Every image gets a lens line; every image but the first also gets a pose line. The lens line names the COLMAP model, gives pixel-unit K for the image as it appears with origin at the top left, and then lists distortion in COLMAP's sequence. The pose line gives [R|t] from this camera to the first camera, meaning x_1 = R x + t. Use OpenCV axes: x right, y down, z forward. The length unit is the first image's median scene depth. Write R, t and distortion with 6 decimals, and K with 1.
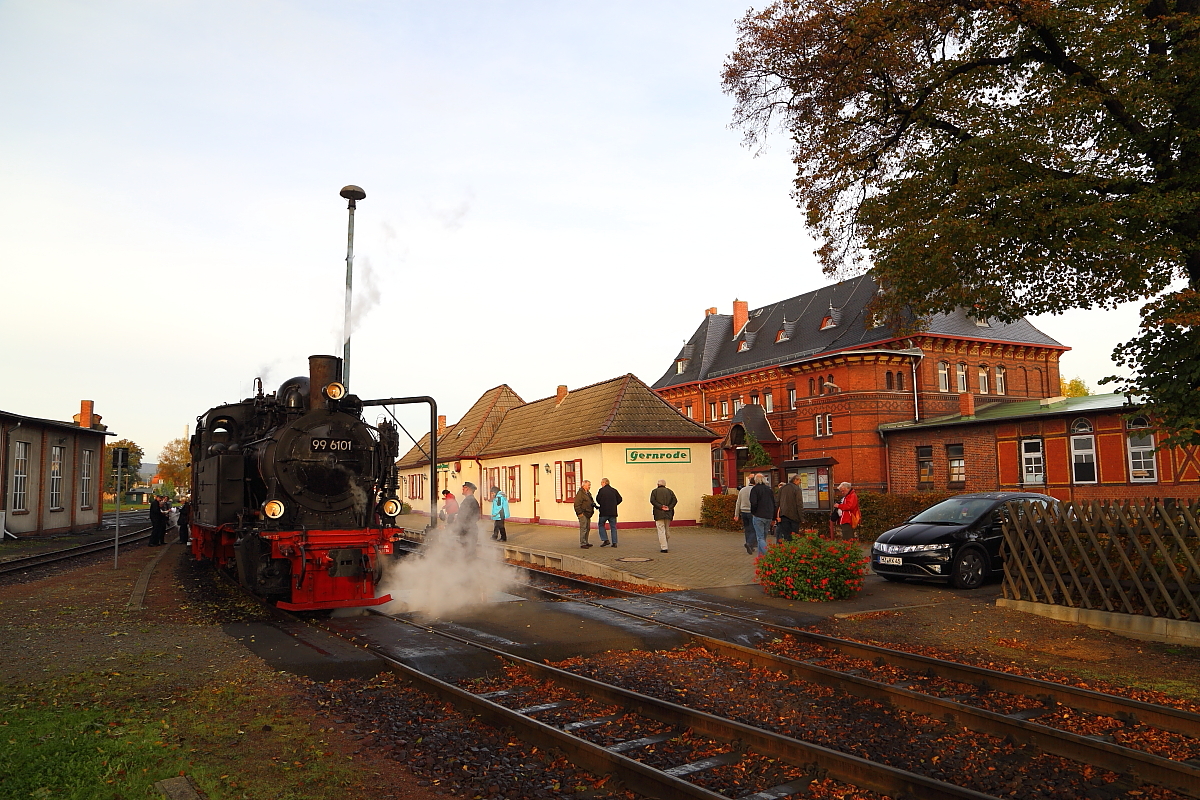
lens RADIAL K [[857.5, 0, 600.0], [0, 857.5, 400.0], [0, 0, 1]] dist [-0.122700, 0.082547]
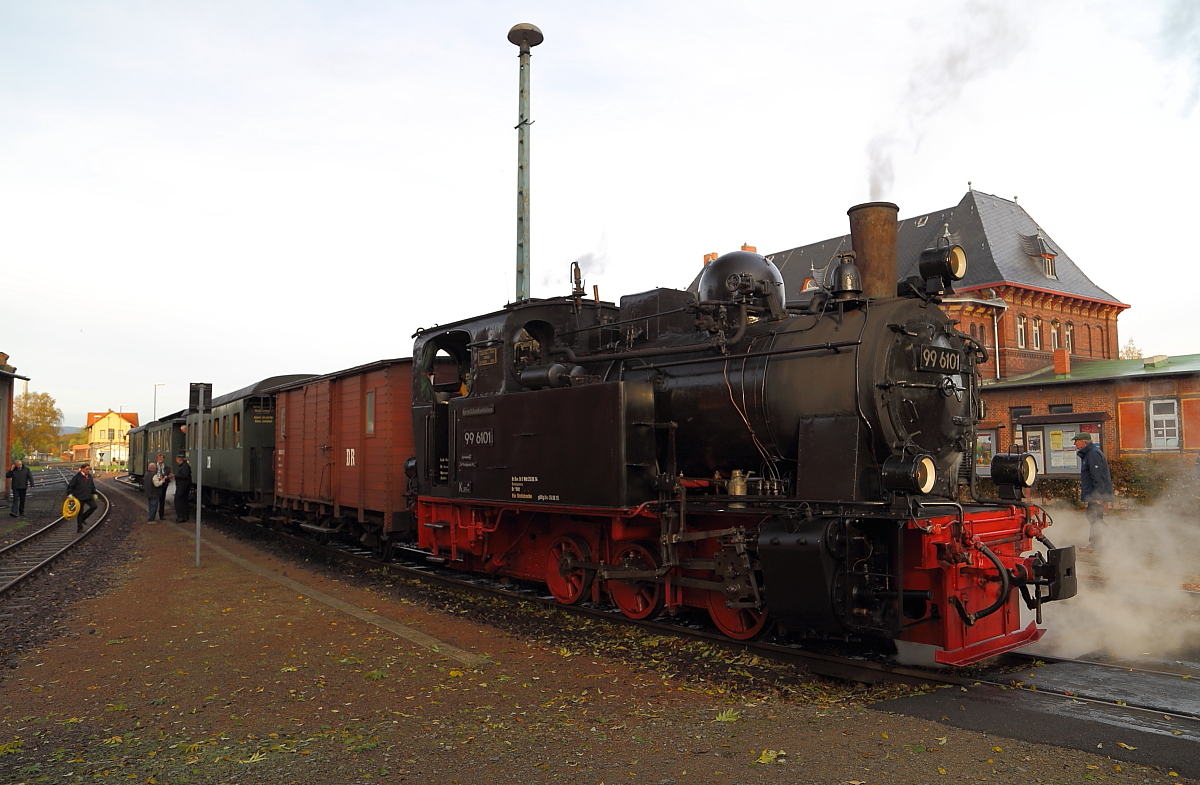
lens RADIAL K [[900.5, 0, 622.4], [0, 900.5, 377.0], [0, 0, 1]] dist [-0.084811, 0.000640]
pose [[0.988320, 0.019236, 0.151177, -0.321086], [-0.021850, 0.999639, 0.015650, 0.031443], [-0.150821, -0.018770, 0.988383, 0.236970]]
